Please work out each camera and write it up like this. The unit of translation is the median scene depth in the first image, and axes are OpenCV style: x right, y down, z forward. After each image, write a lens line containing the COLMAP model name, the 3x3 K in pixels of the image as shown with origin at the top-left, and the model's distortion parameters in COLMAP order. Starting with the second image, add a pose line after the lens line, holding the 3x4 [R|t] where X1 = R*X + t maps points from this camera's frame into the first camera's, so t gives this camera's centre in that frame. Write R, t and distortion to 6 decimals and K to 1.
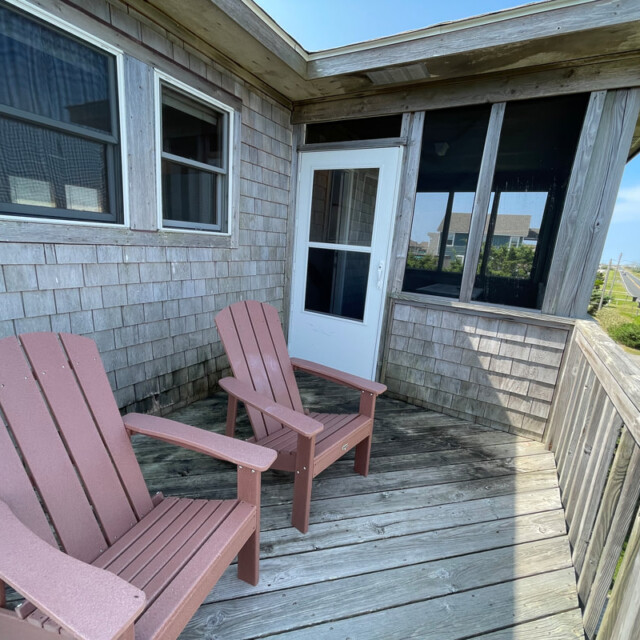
lens RADIAL K [[346.5, 0, 317.6], [0, 346.5, 321.1], [0, 0, 1]] dist [-0.006692, 0.005919]
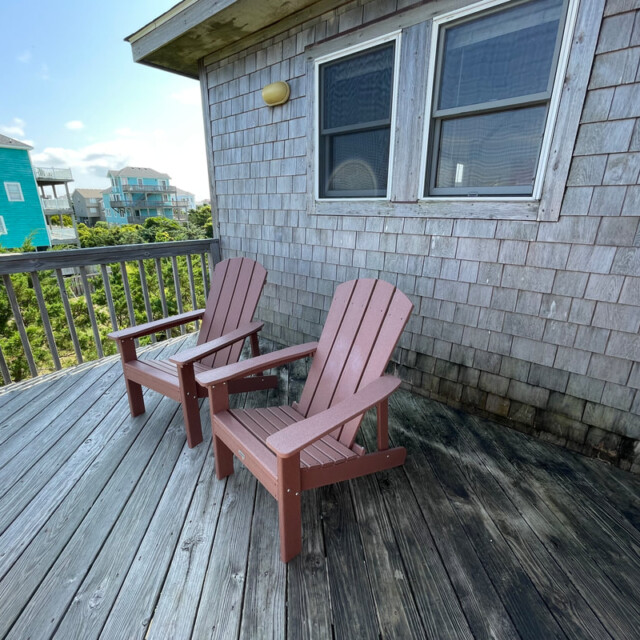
lens RADIAL K [[346.5, 0, 316.9], [0, 346.5, 321.9], [0, 0, 1]] dist [-0.006692, 0.005919]
pose [[-0.189276, 0.242914, -0.951403, 0.640665], [-0.237670, 0.928773, 0.284419, -0.169028], [0.952727, 0.279953, -0.118061, 1.018492]]
